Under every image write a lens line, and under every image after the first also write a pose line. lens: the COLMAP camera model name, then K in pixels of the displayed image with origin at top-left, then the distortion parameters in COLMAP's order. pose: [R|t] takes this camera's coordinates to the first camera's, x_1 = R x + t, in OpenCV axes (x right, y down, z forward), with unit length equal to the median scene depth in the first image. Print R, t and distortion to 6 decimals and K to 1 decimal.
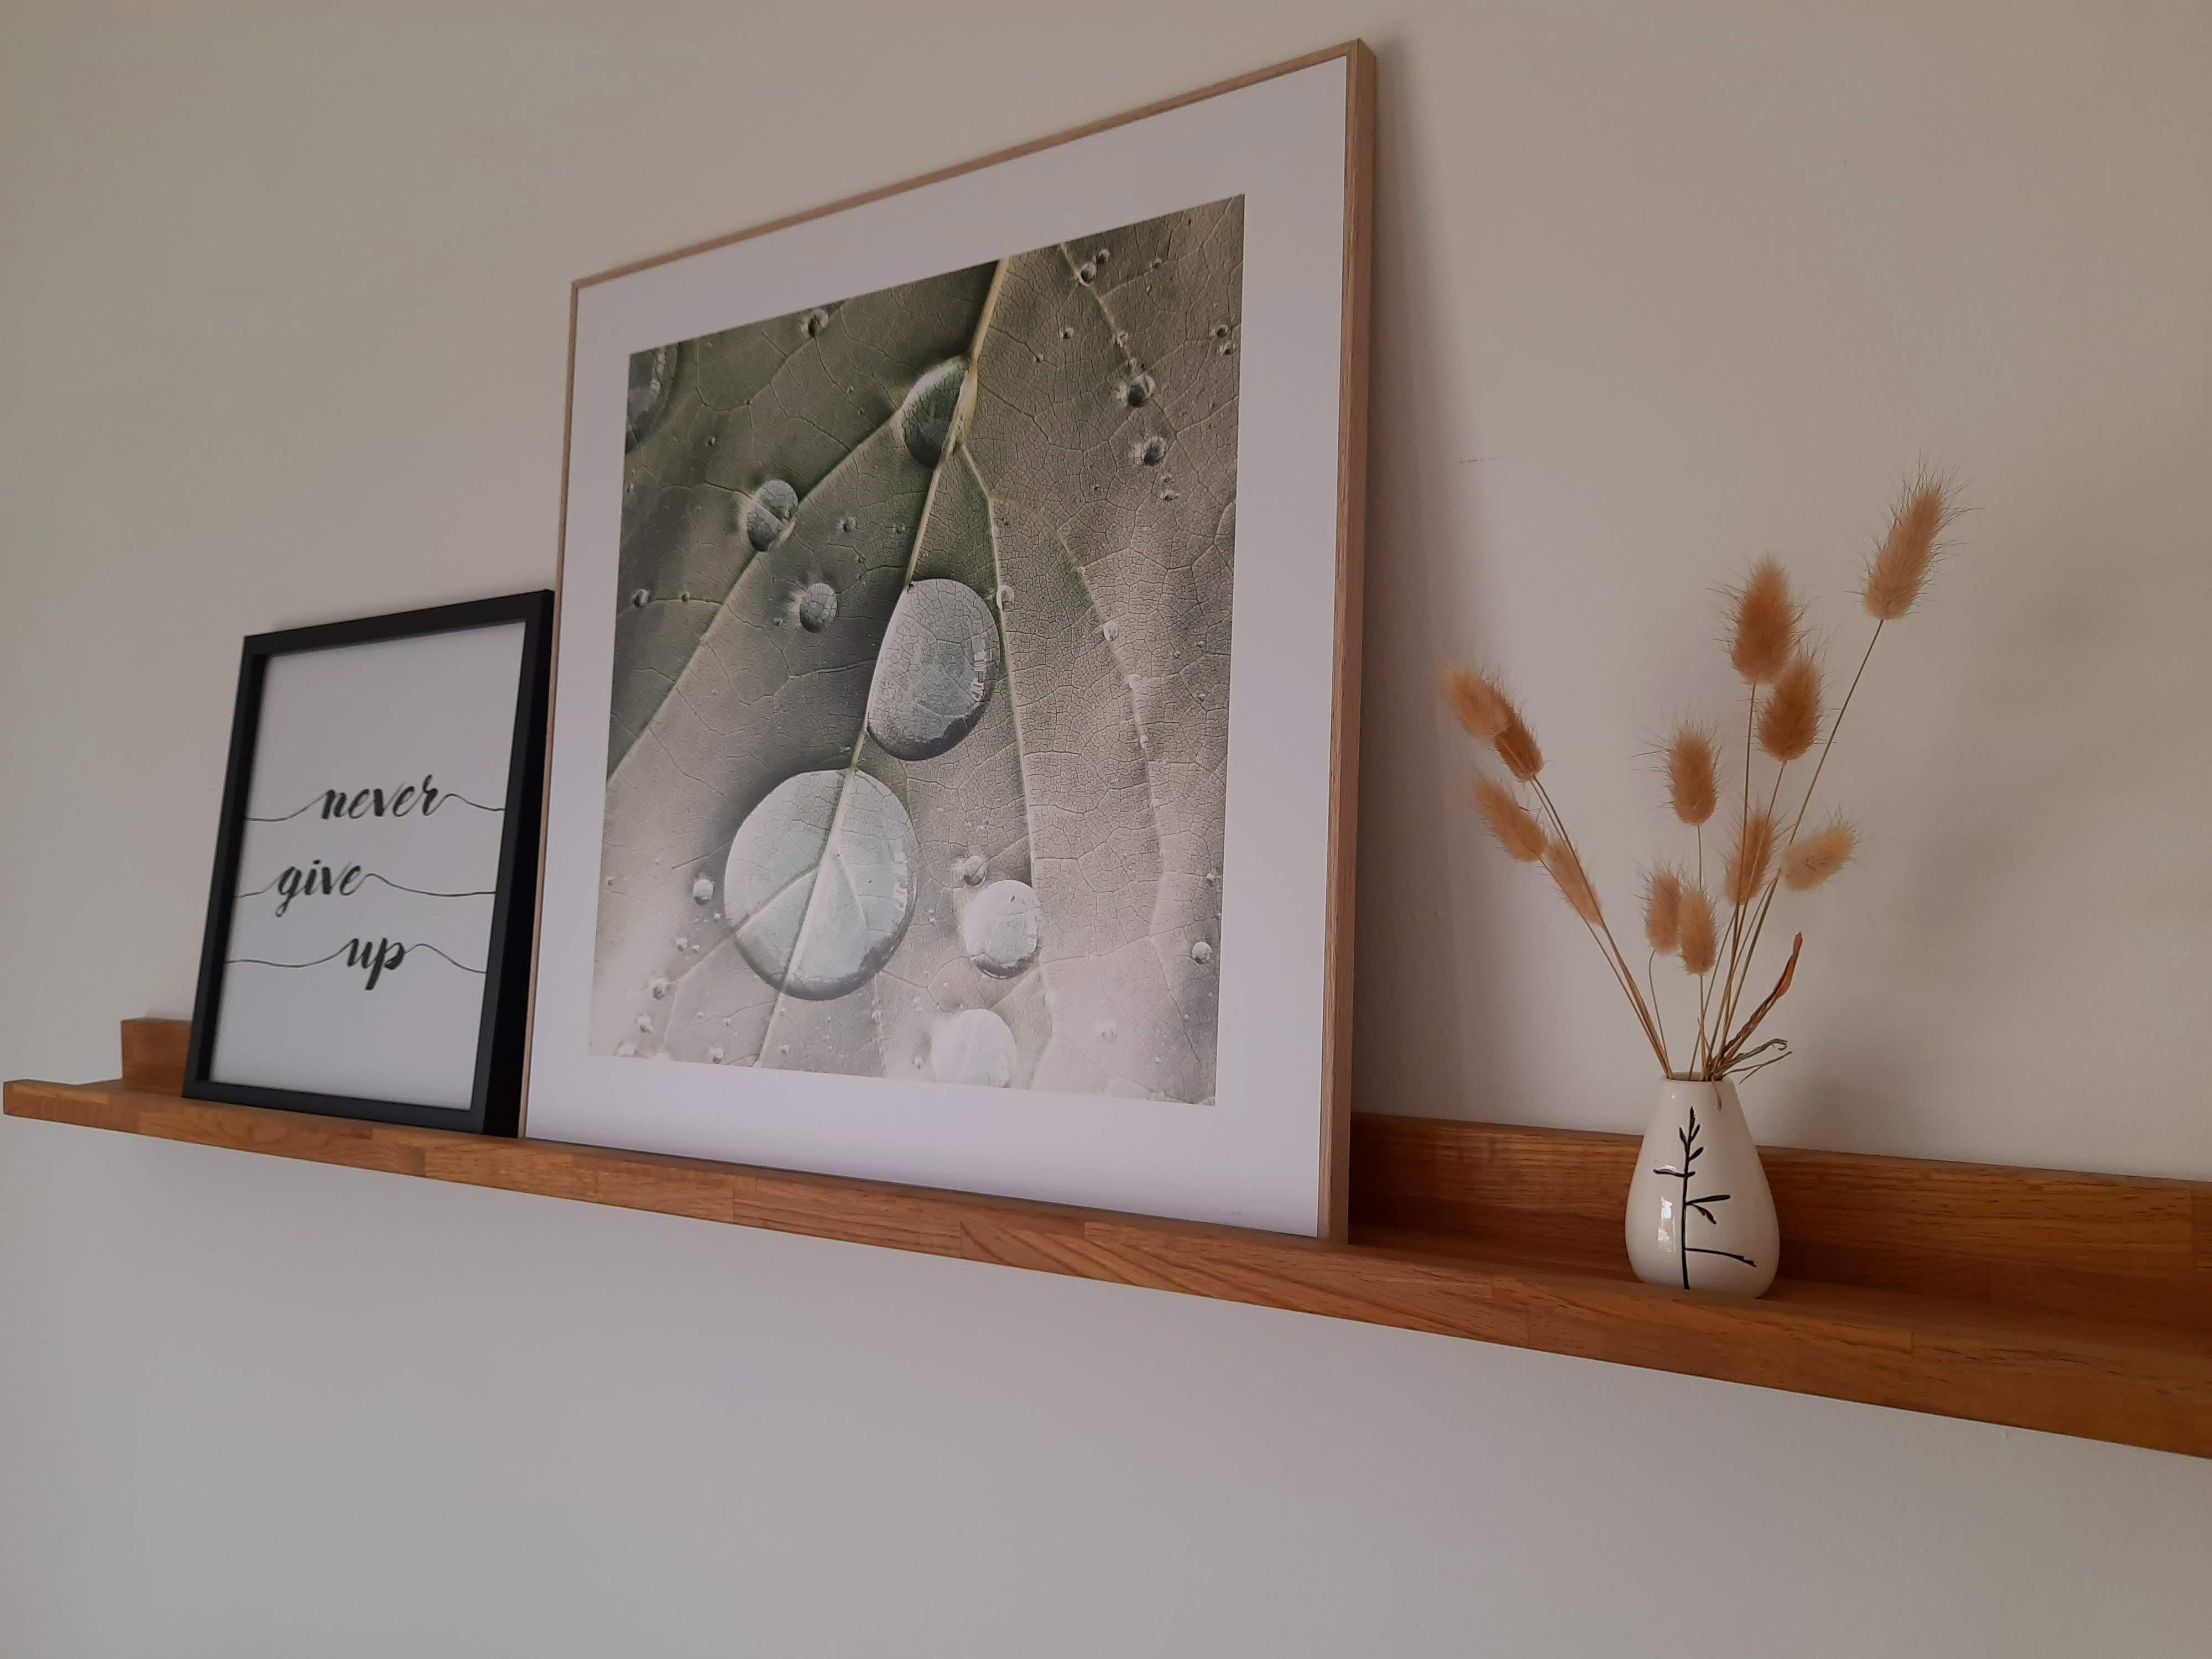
lens RADIAL K [[1628.0, 0, 1106.0], [0, 1628.0, 829.5], [0, 0, 1]] dist [0.056462, -0.050624]
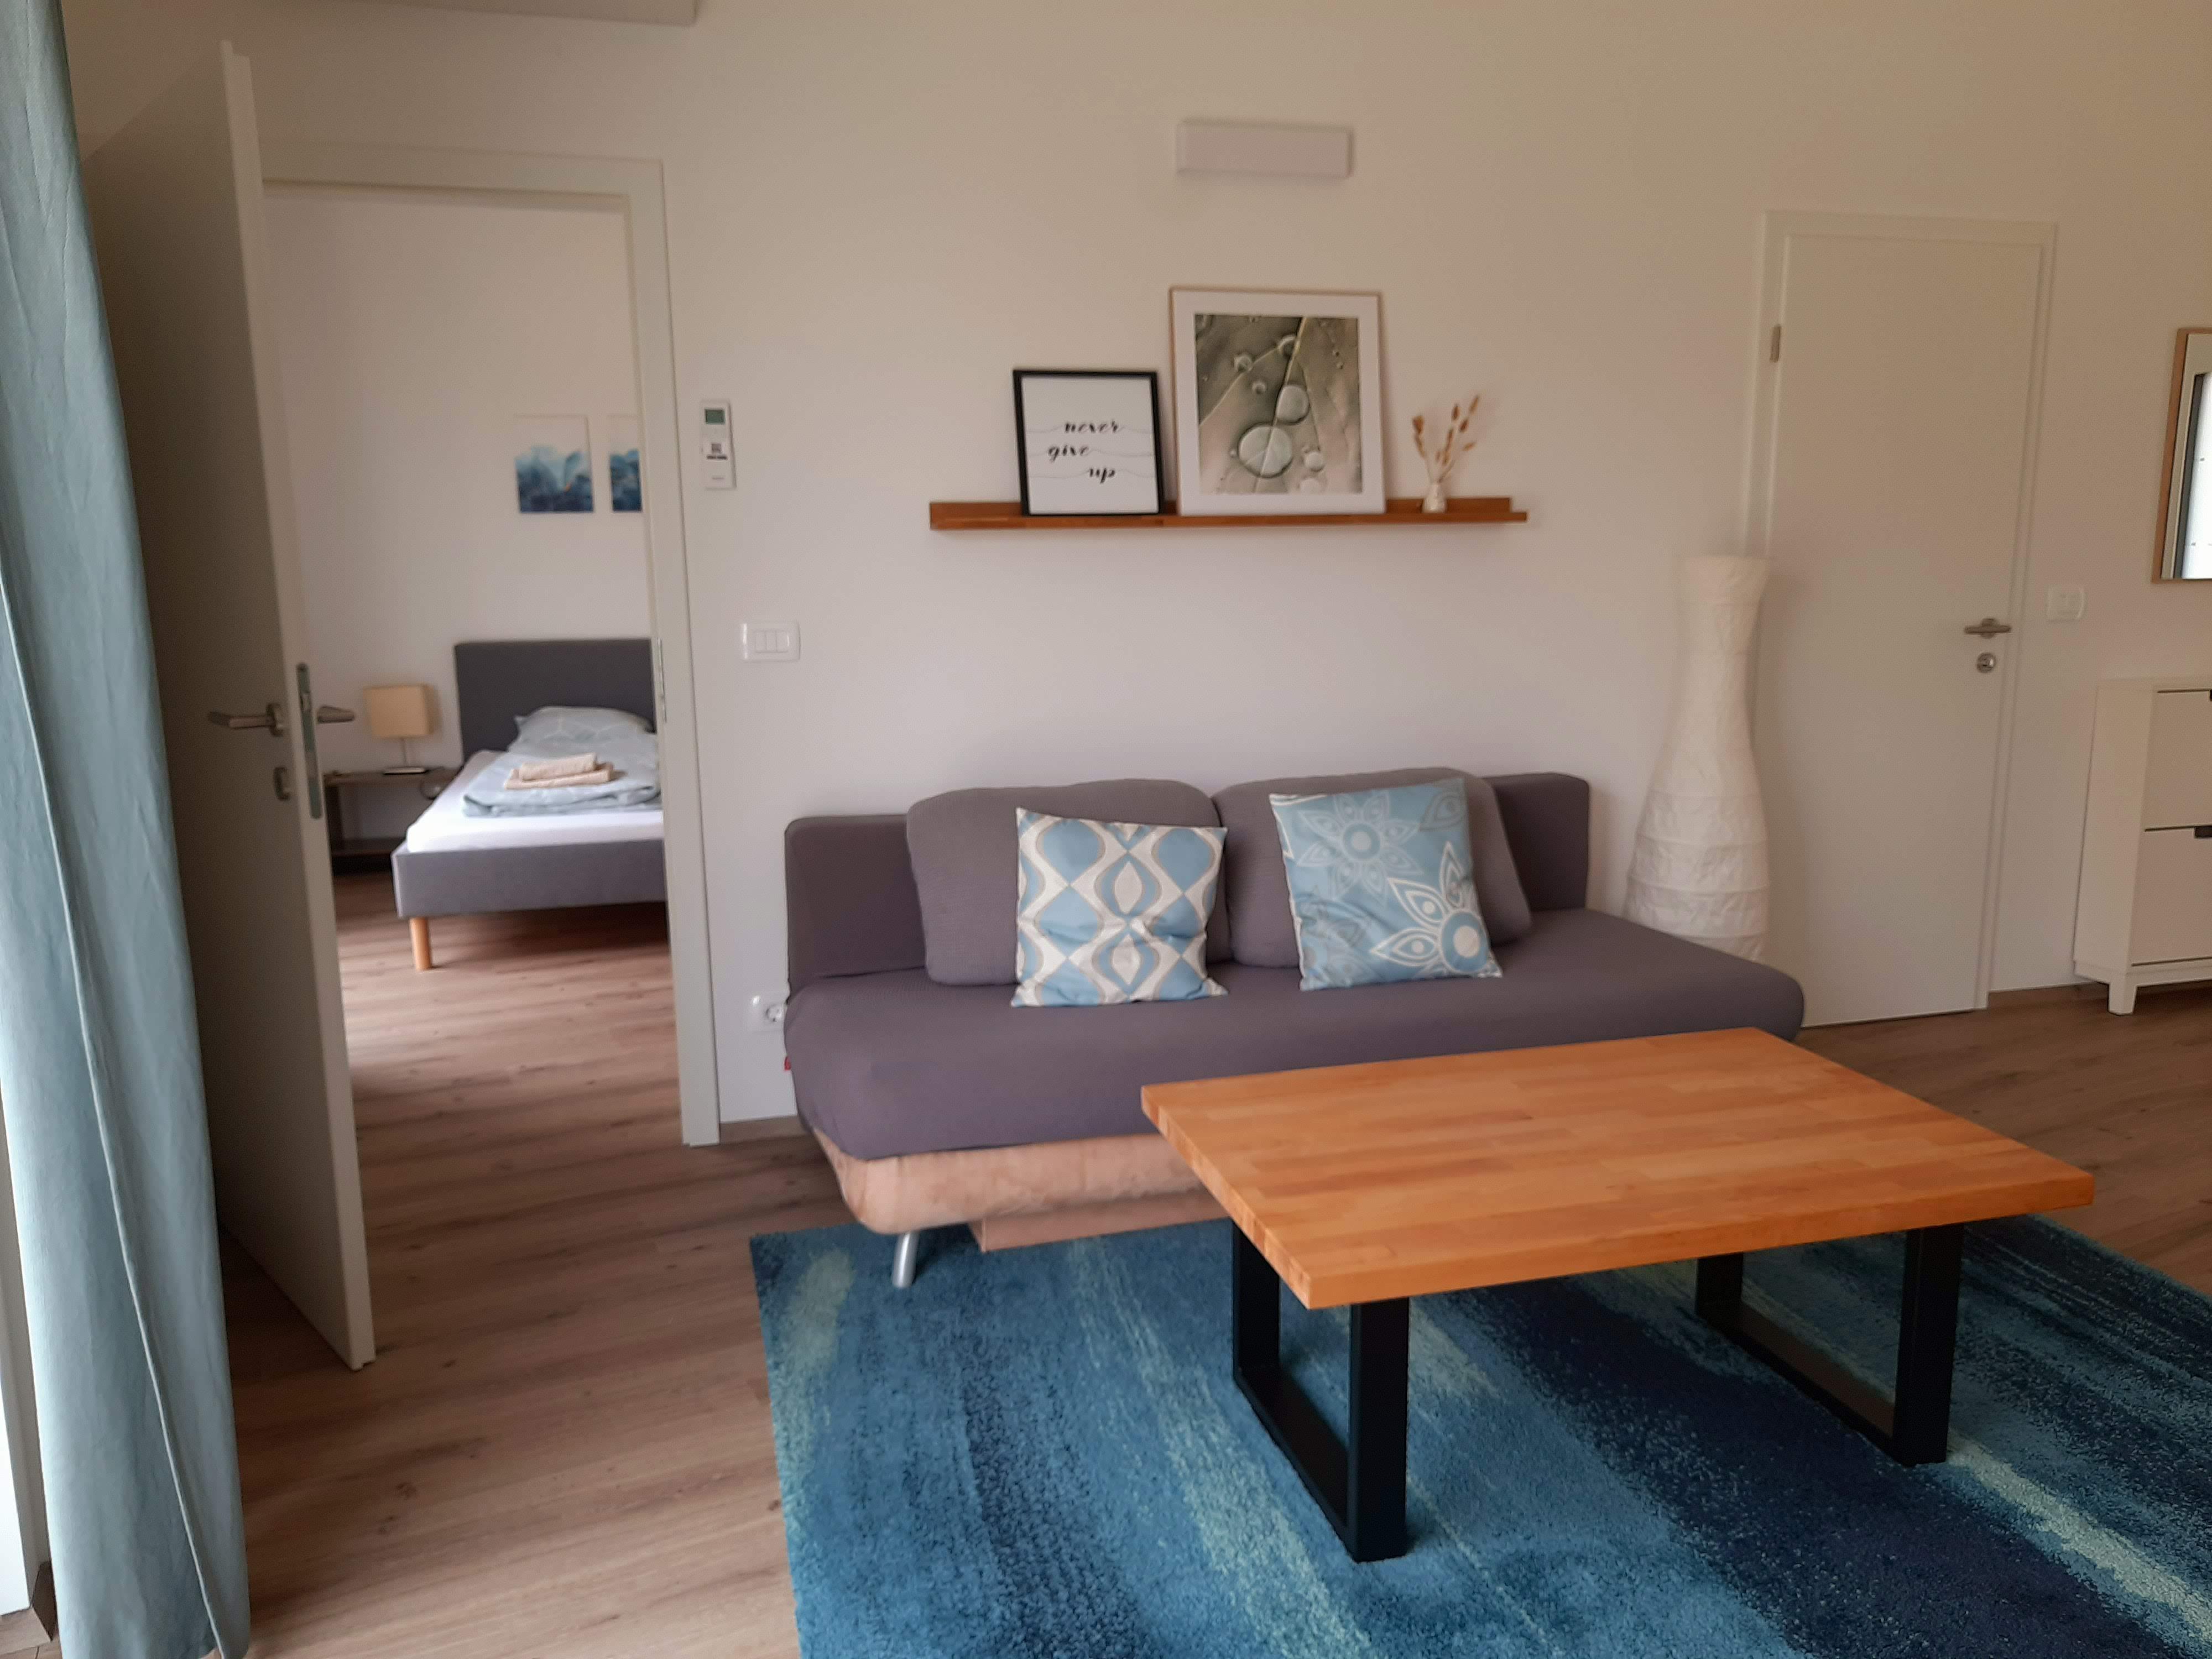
lens RADIAL K [[1628.0, 0, 1106.0], [0, 1628.0, 829.5], [0, 0, 1]] dist [0.056462, -0.050624]
pose [[0.642481, -0.118930, 0.757016, -4.016766], [-0.001765, 0.987651, 0.156661, 0.358611], [-0.766299, -0.101987, 0.634337, -1.634332]]
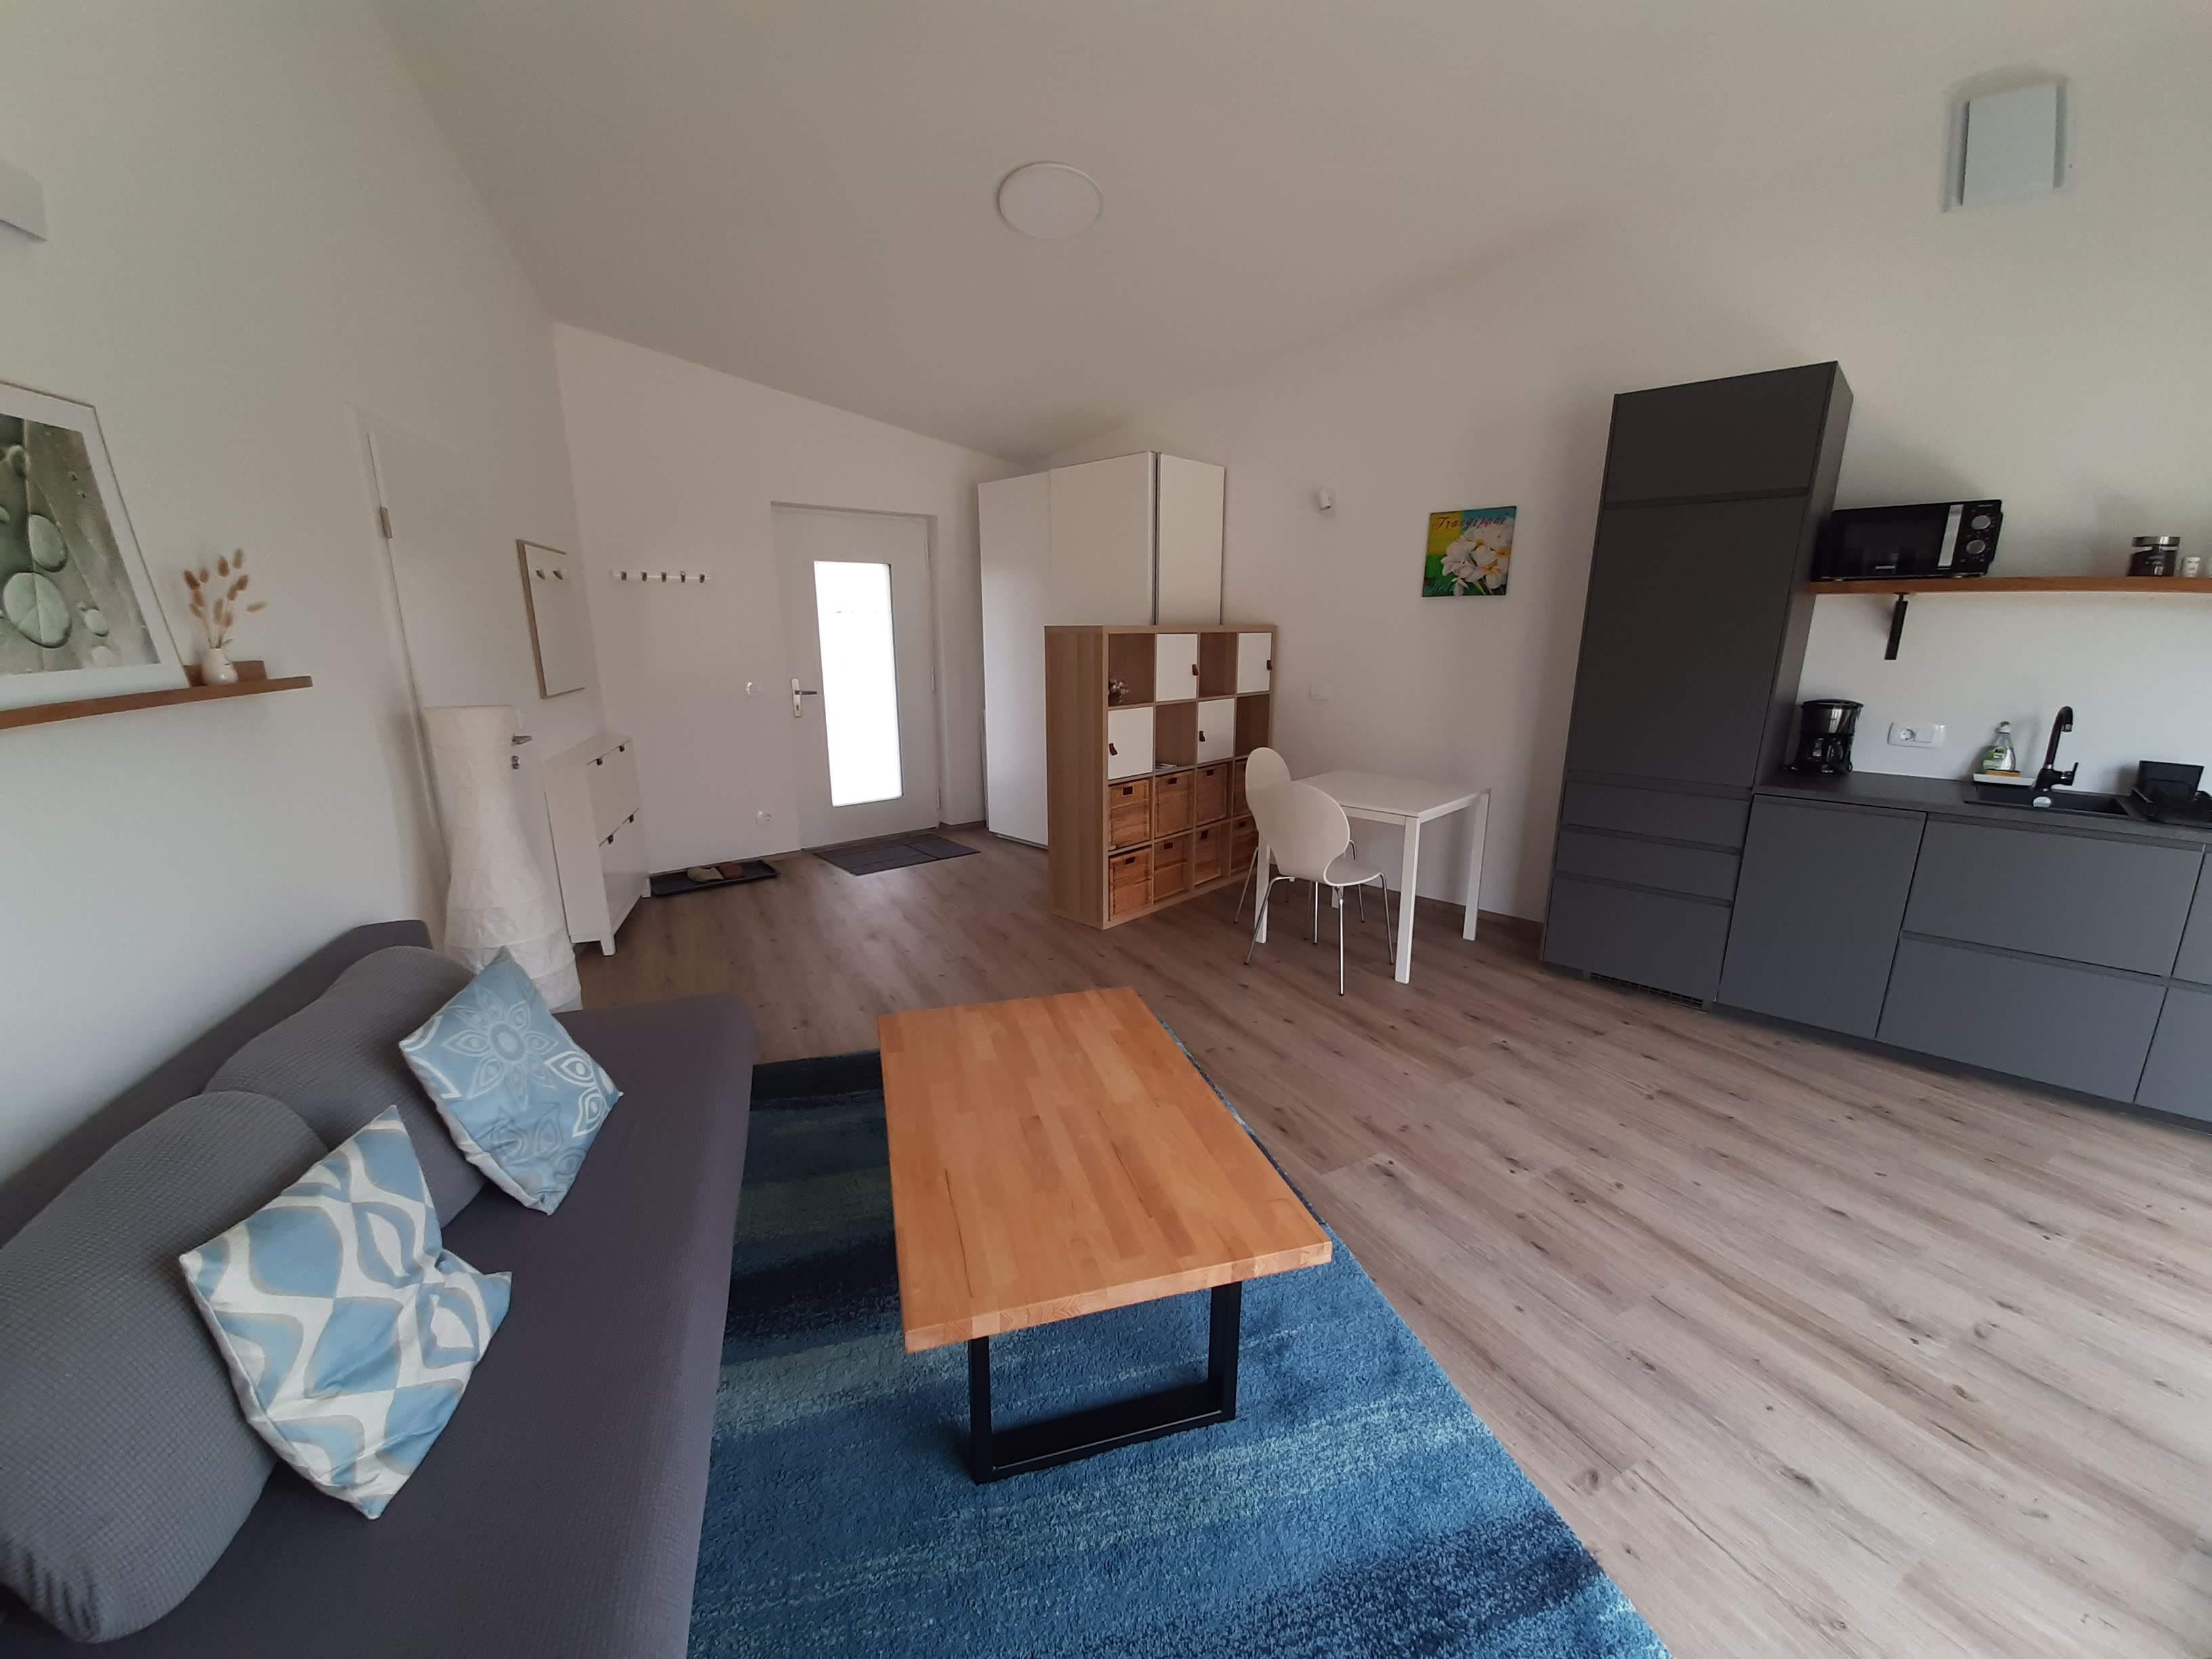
lens RADIAL K [[855.4, 0, 1106.0], [0, 855.4, 829.5], [0, 0, 1]] dist [0.000900, -0.011130]
pose [[-0.779726, -0.125122, 0.613491, -2.777963], [0.014806, 0.975870, 0.217848, 0.126496], [-0.625946, 0.178946, -0.759059, 1.001645]]
